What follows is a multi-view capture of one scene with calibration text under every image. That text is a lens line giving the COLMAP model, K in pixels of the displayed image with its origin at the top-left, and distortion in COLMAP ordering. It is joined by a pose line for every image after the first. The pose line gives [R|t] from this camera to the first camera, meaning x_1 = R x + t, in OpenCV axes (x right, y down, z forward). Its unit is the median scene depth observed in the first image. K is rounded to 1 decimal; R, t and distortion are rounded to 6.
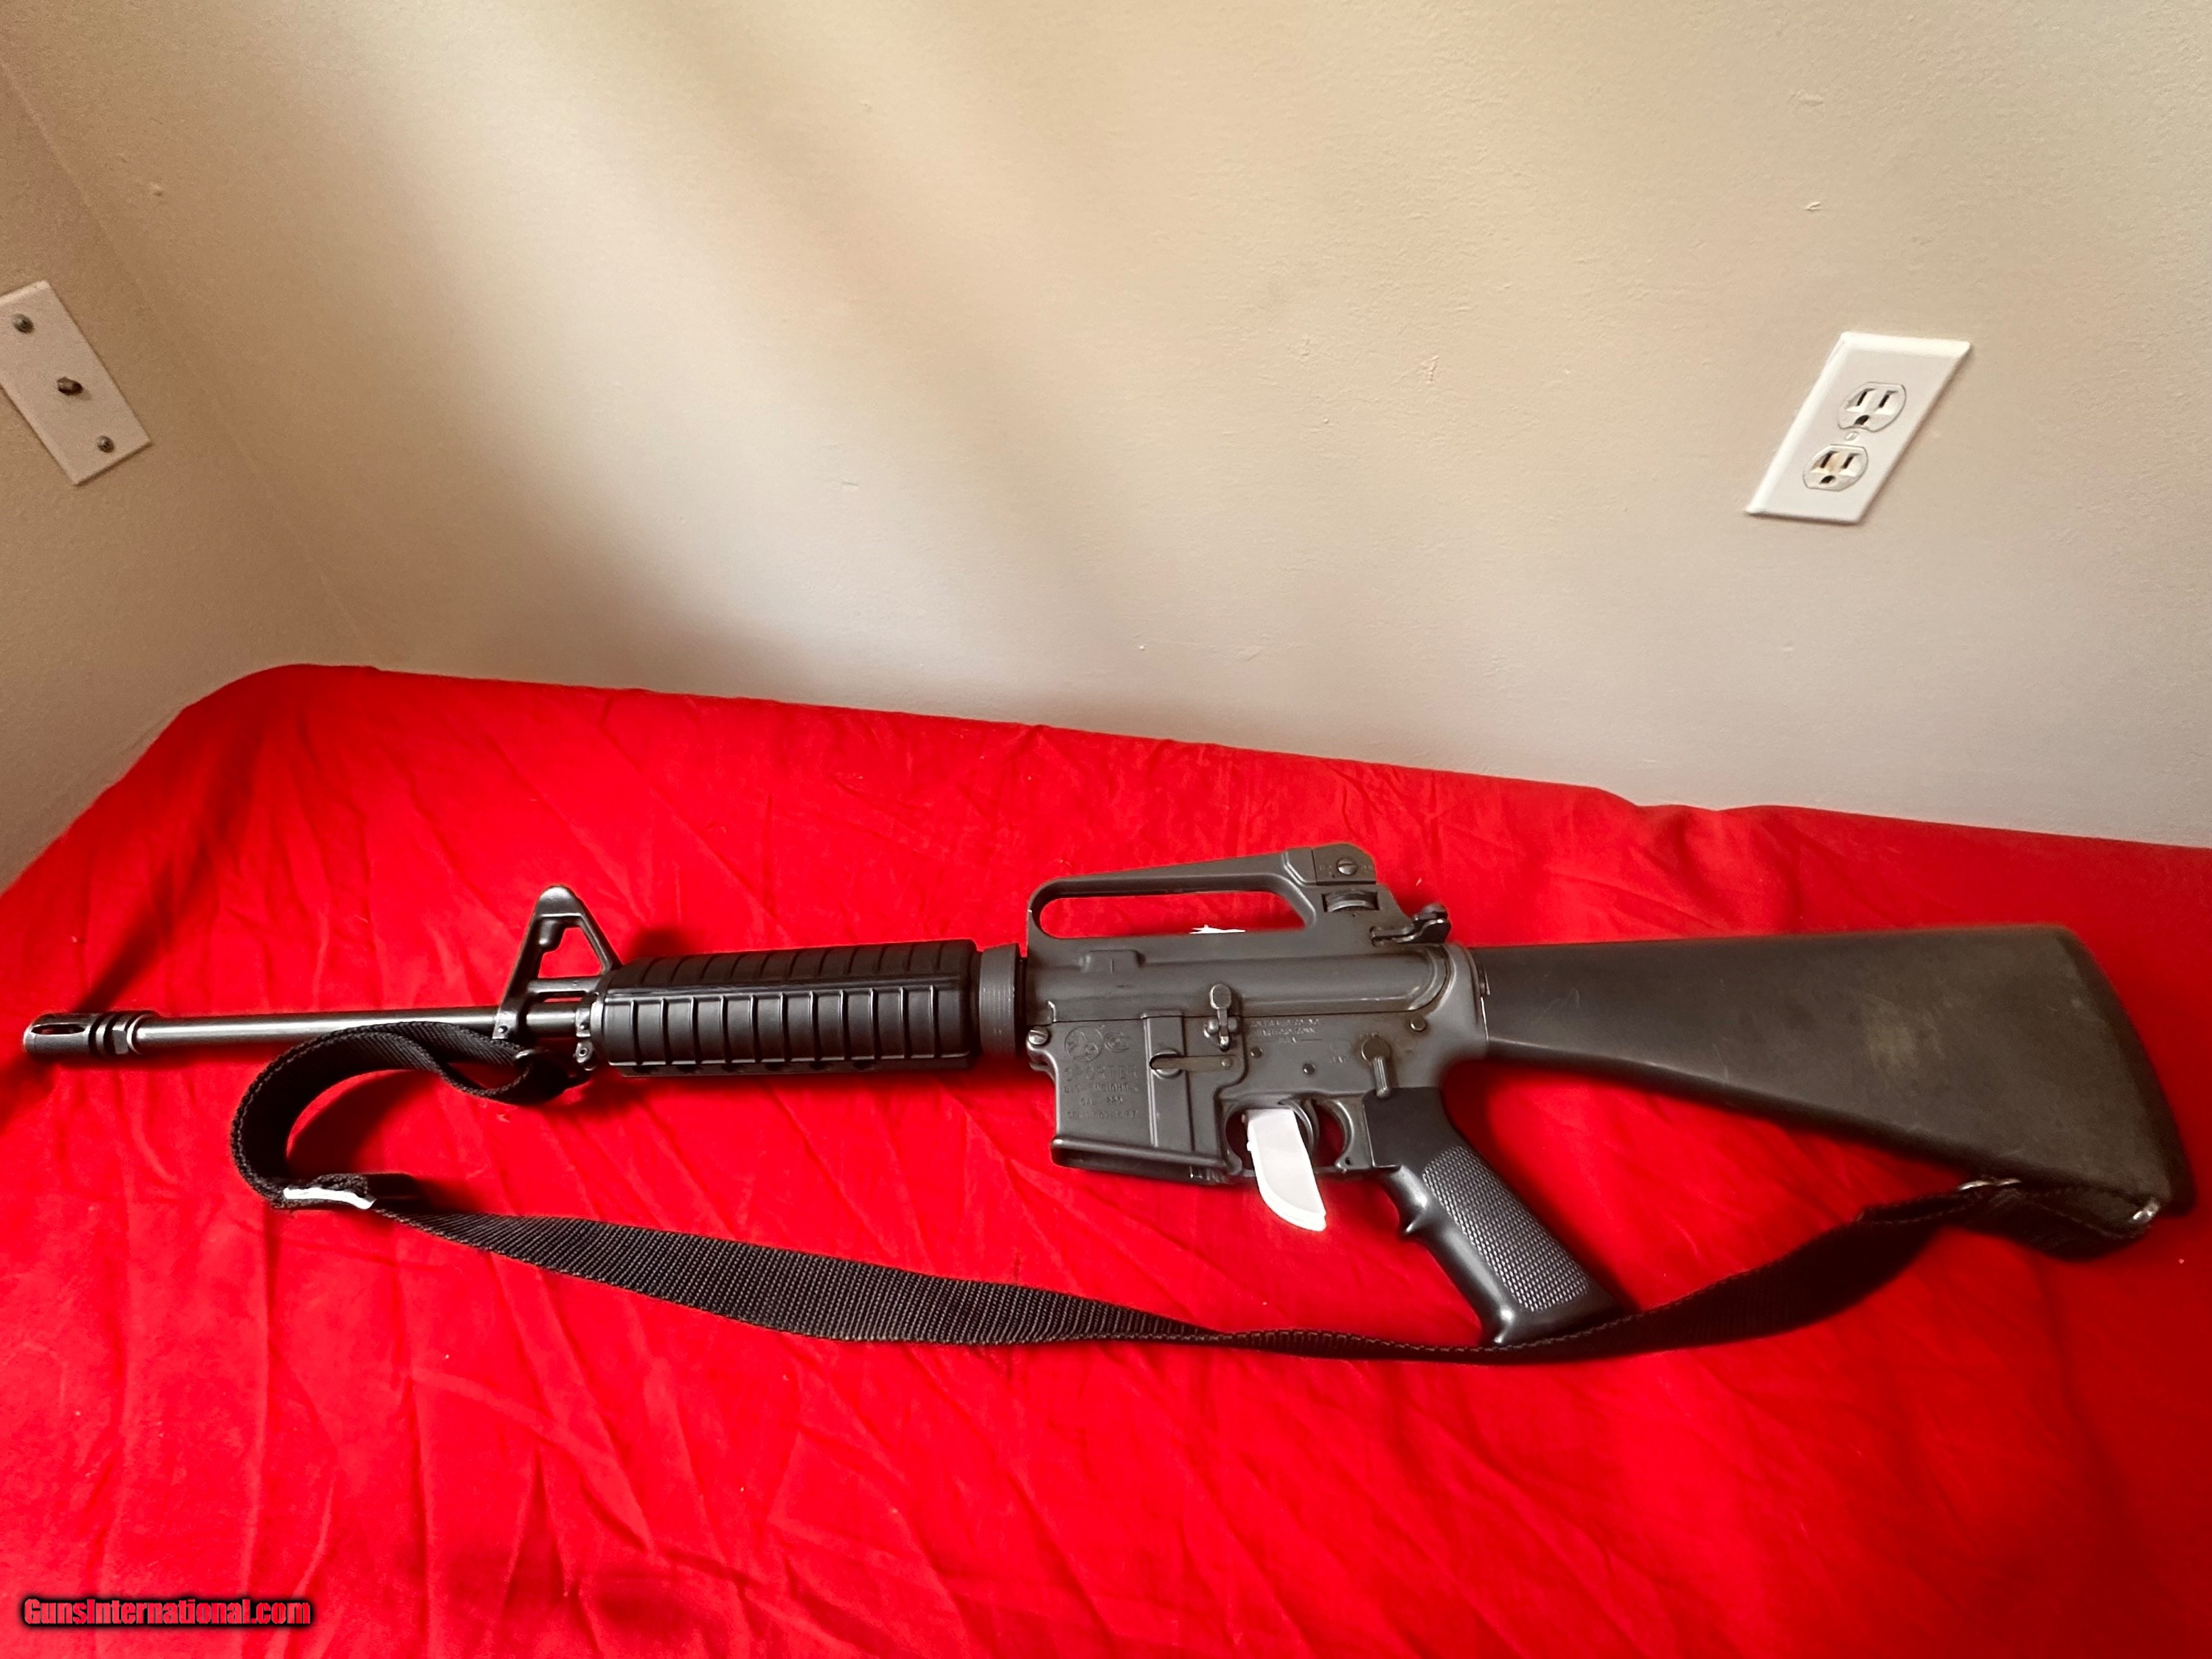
lens RADIAL K [[1006.2, 0, 1123.3], [0, 1006.2, 840.7], [0, 0, 1]] dist [-0.006631, -0.000202]
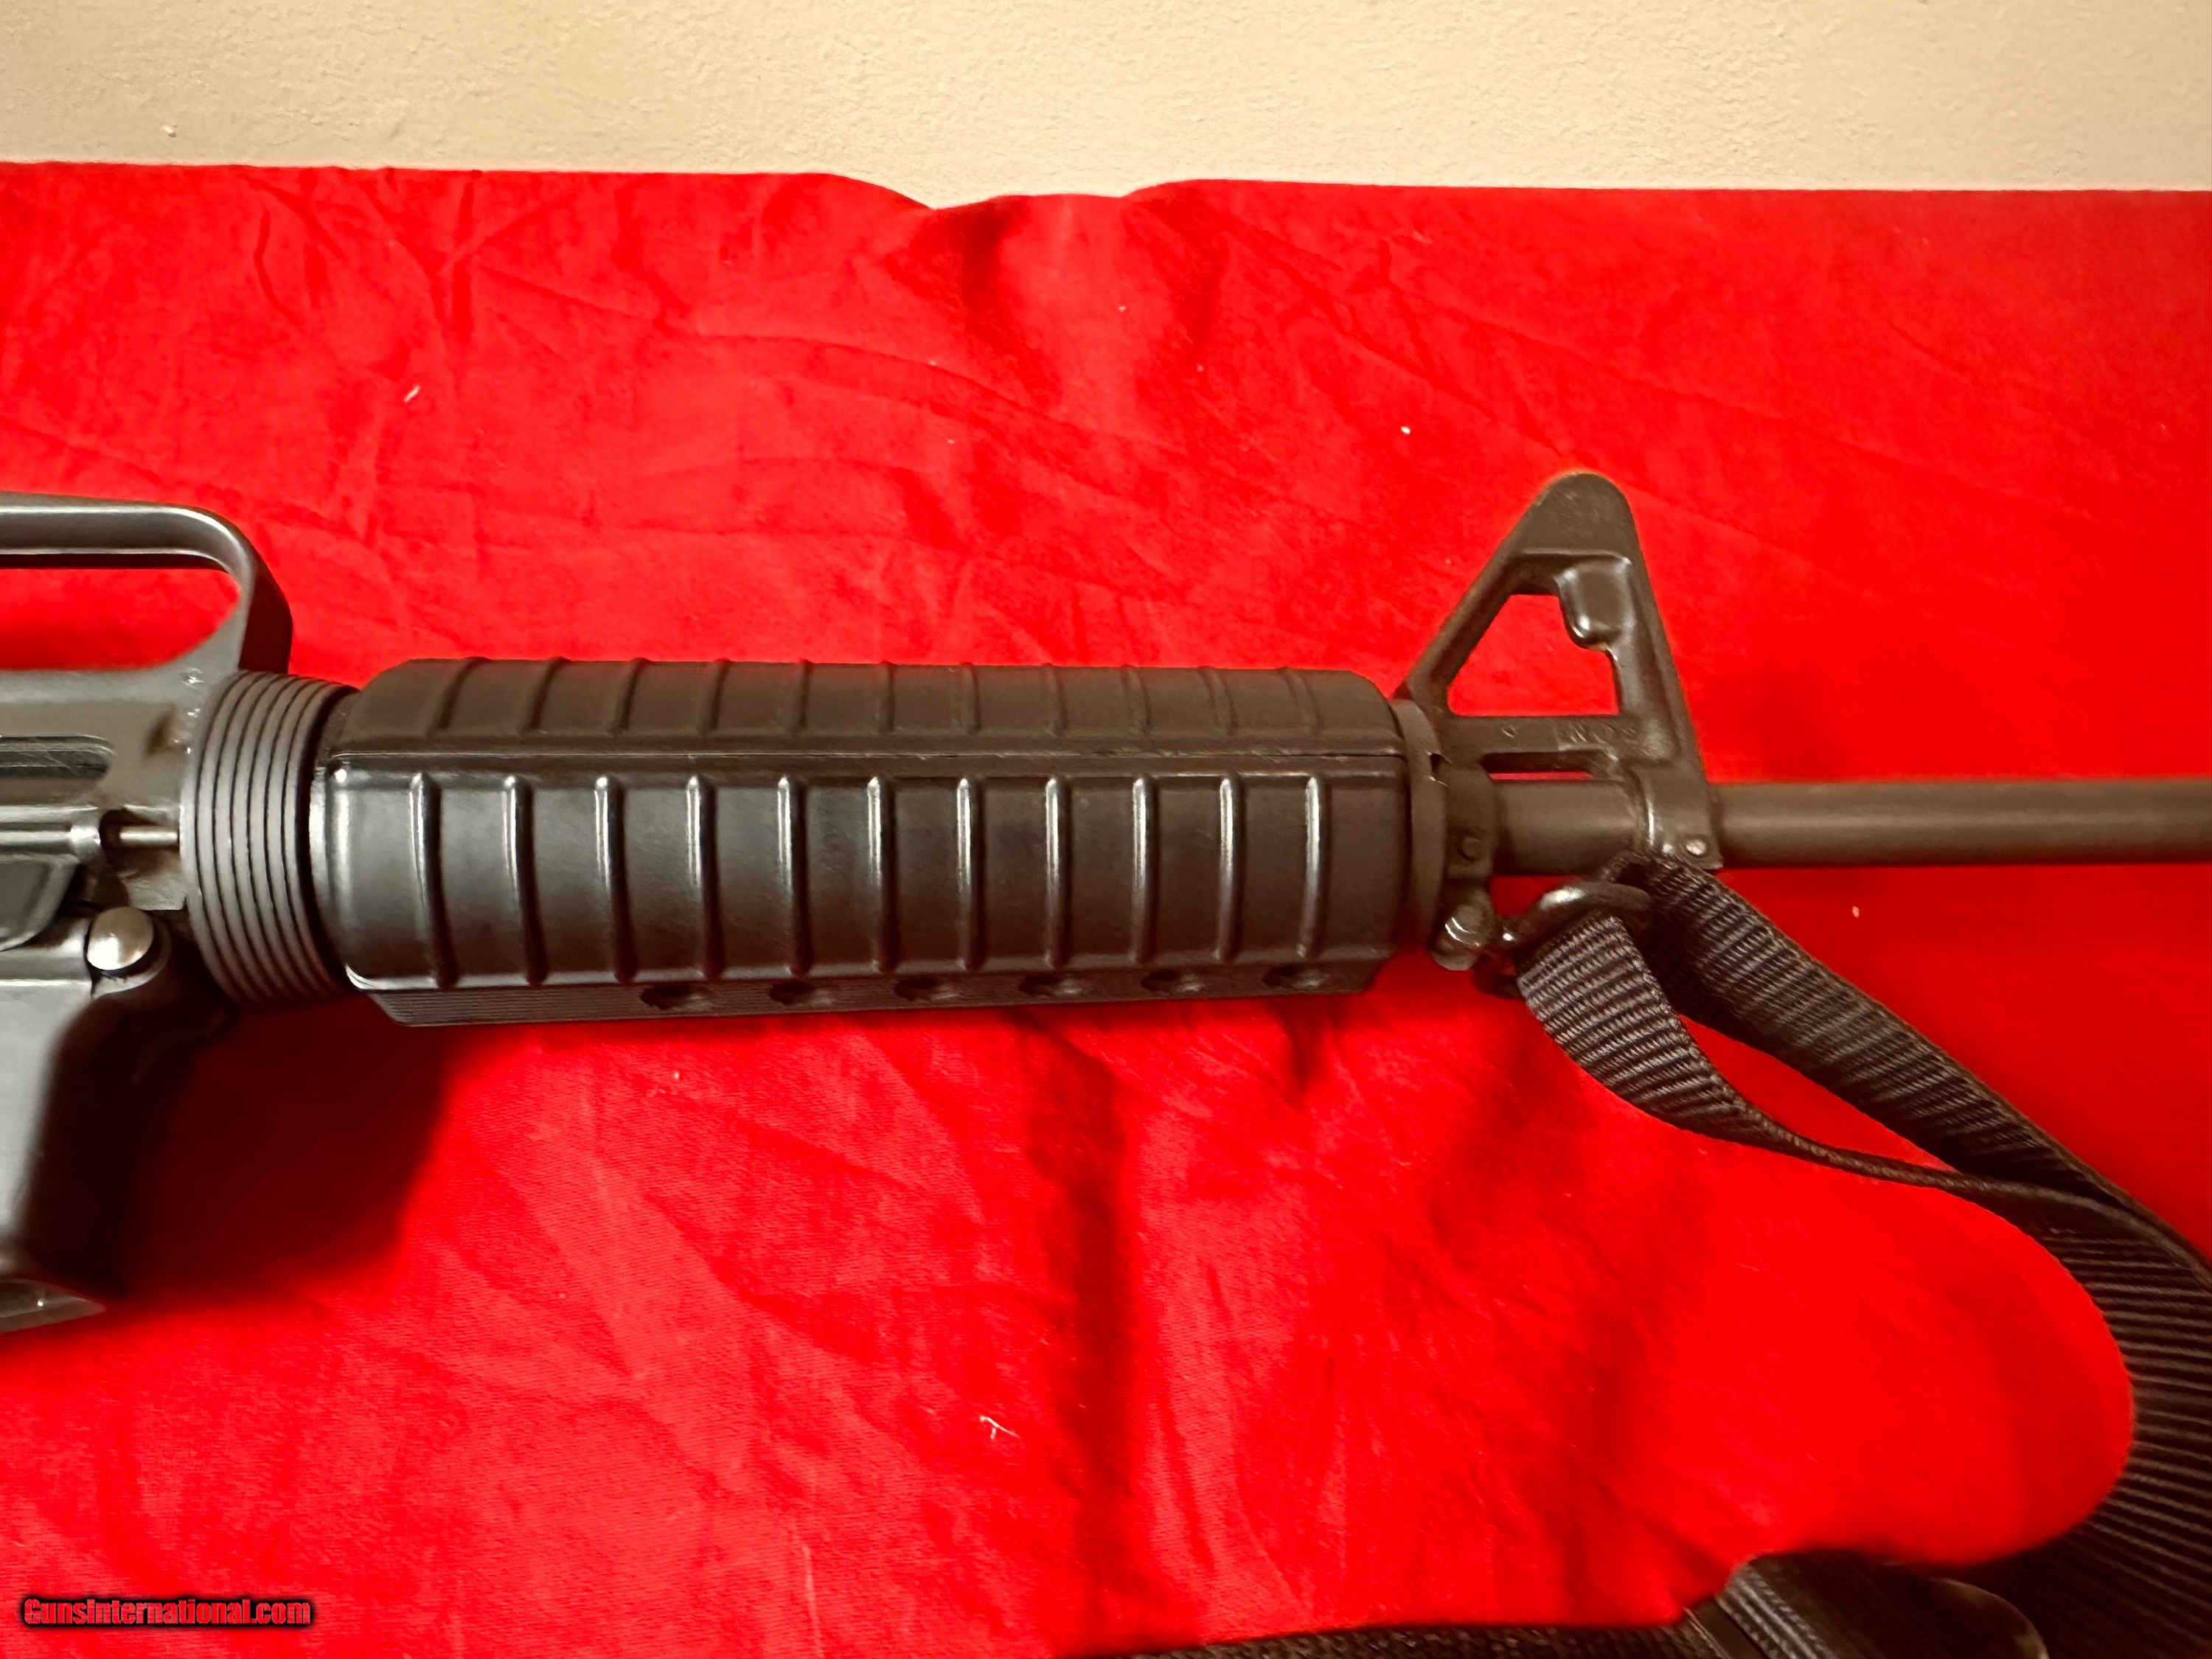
lens RADIAL K [[1544.2, 0, 1106.6], [0, 1544.2, 906.5], [0, 0, 1]] dist [-0.011306, 0.004181]
pose [[0.981475, -0.134570, 0.136373, 0.490624], [0.119707, 0.986482, 0.111910, 0.239334], [-0.149589, -0.093512, 0.984316, 0.262885]]
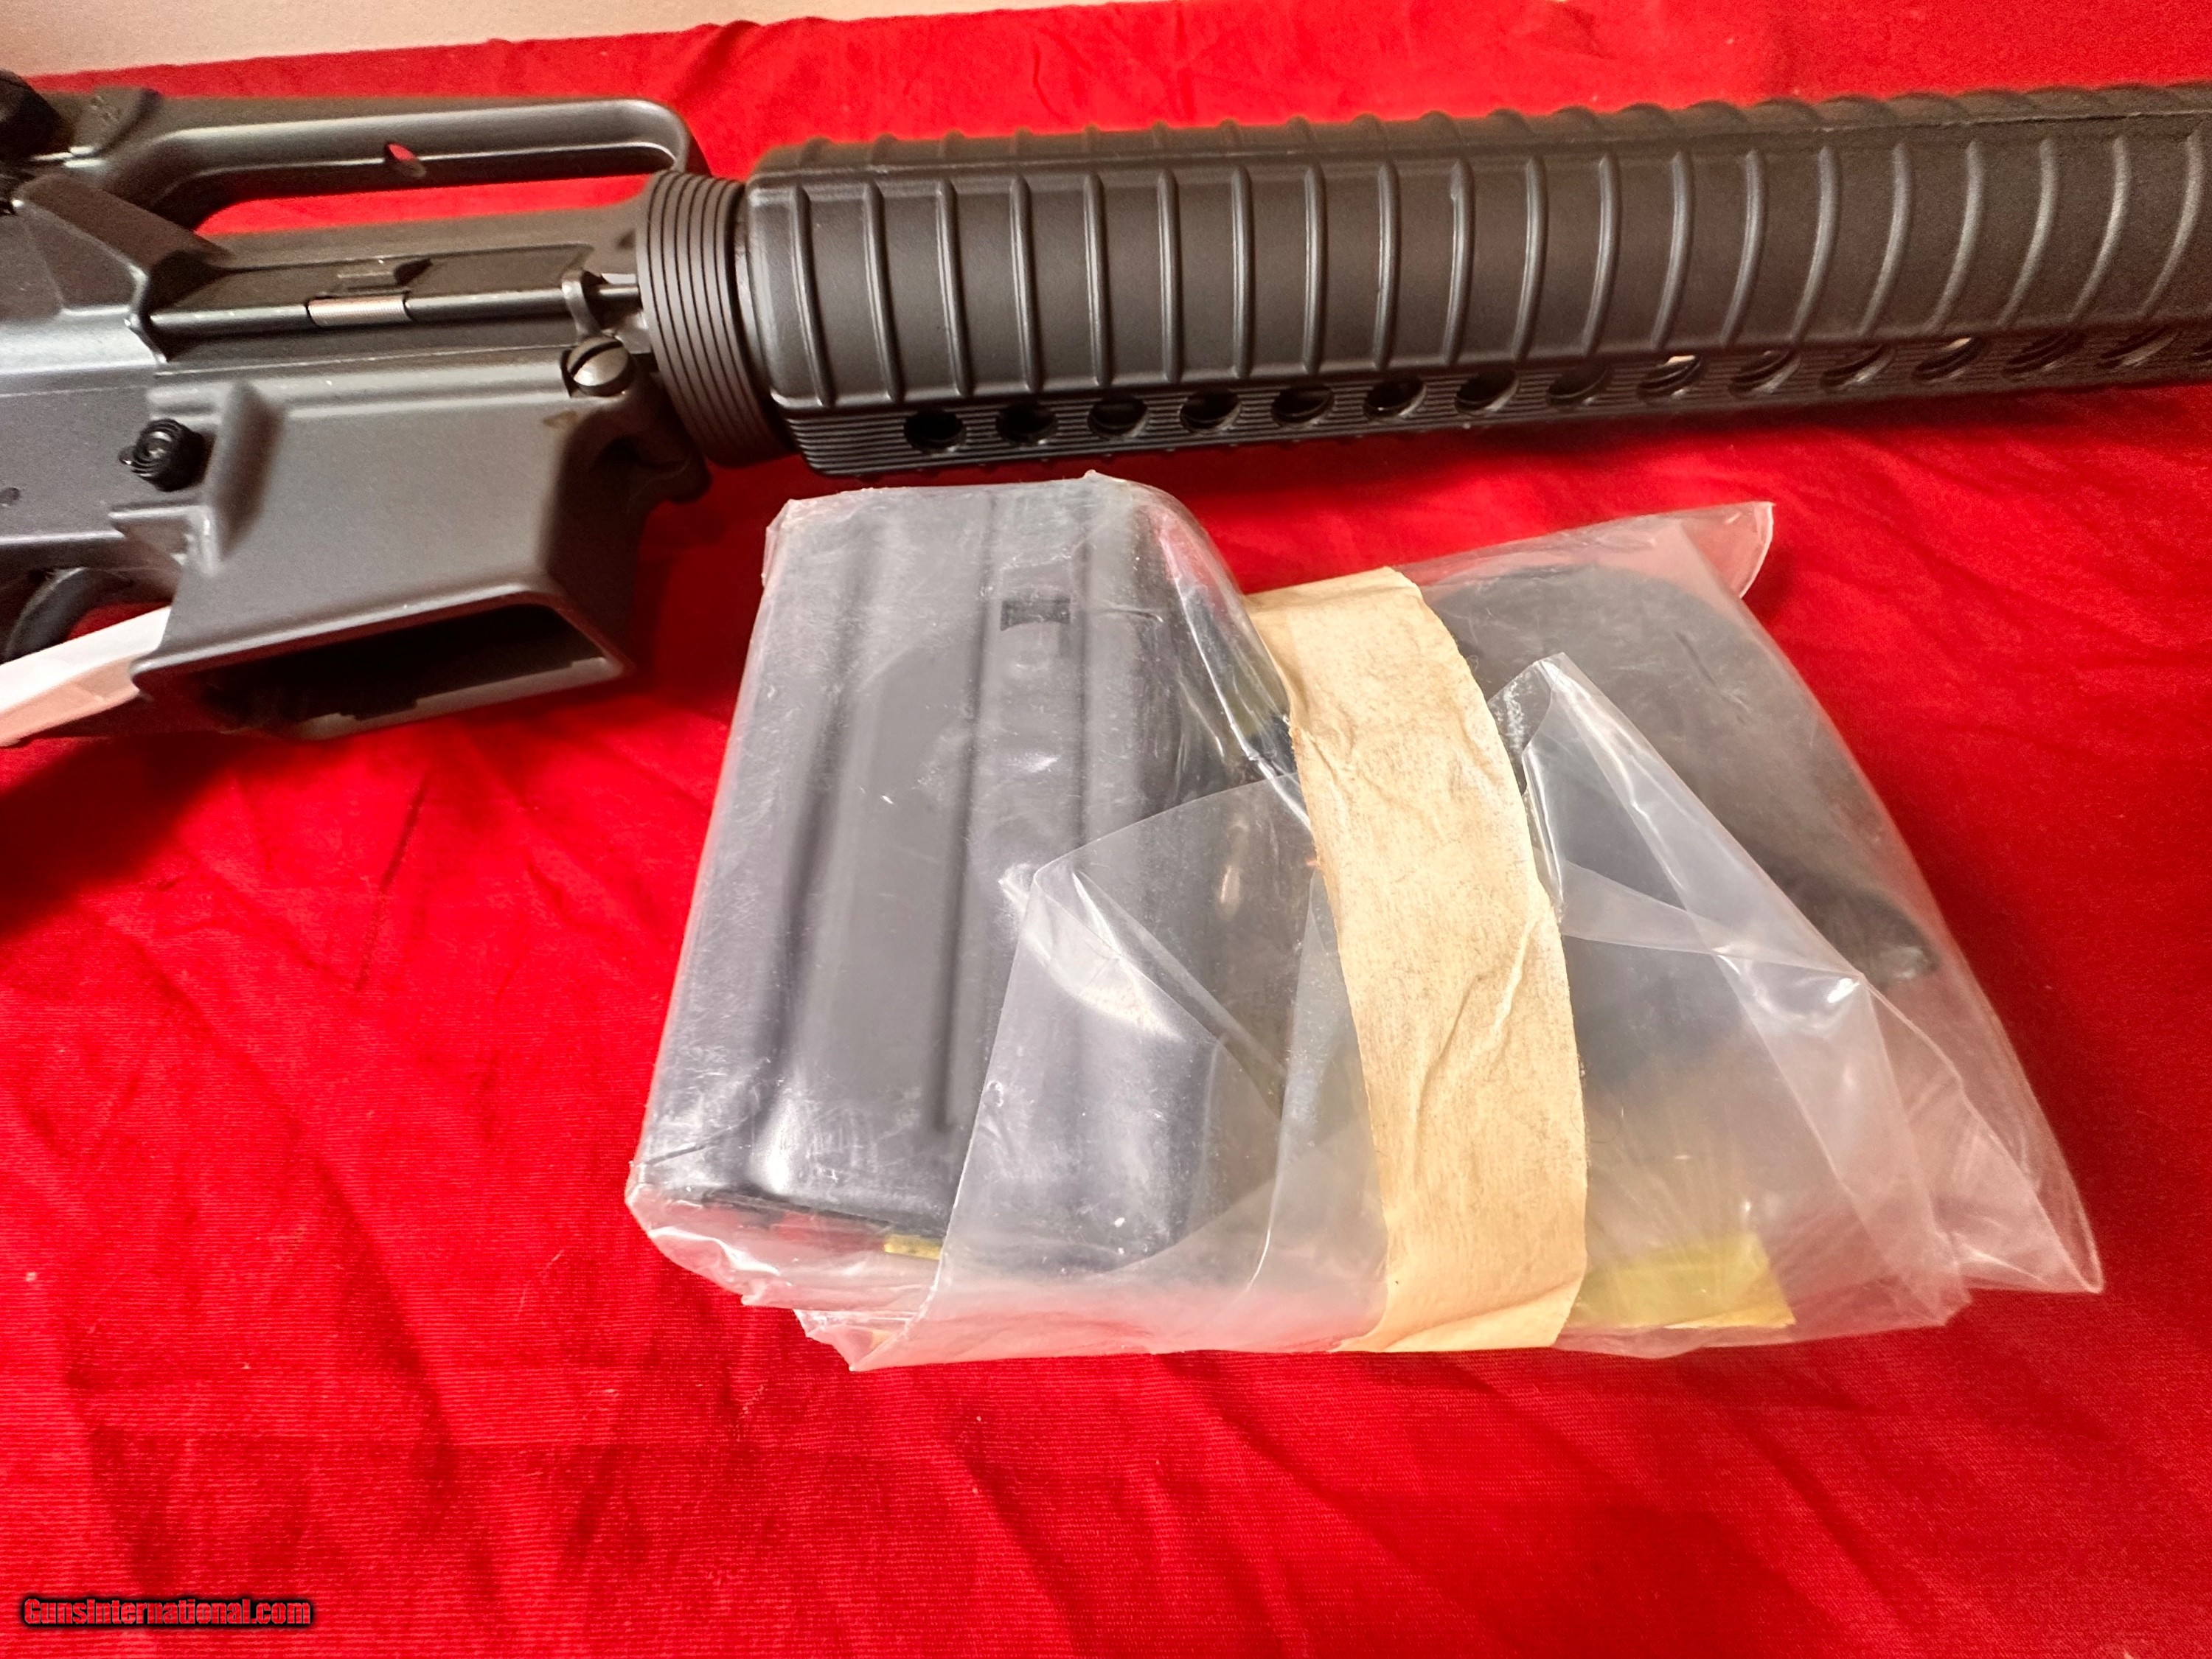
lens RADIAL K [[889.0, 0, 1114.2], [0, 889.0, 828.8], [0, 0, 1]] dist [-0.004345, 0.000306]
pose [[0.985600, -0.166657, 0.028609, 0.188699], [0.156363, 0.962660, 0.220991, 0.311273], [-0.064371, -0.213336, 0.974856, 0.418443]]
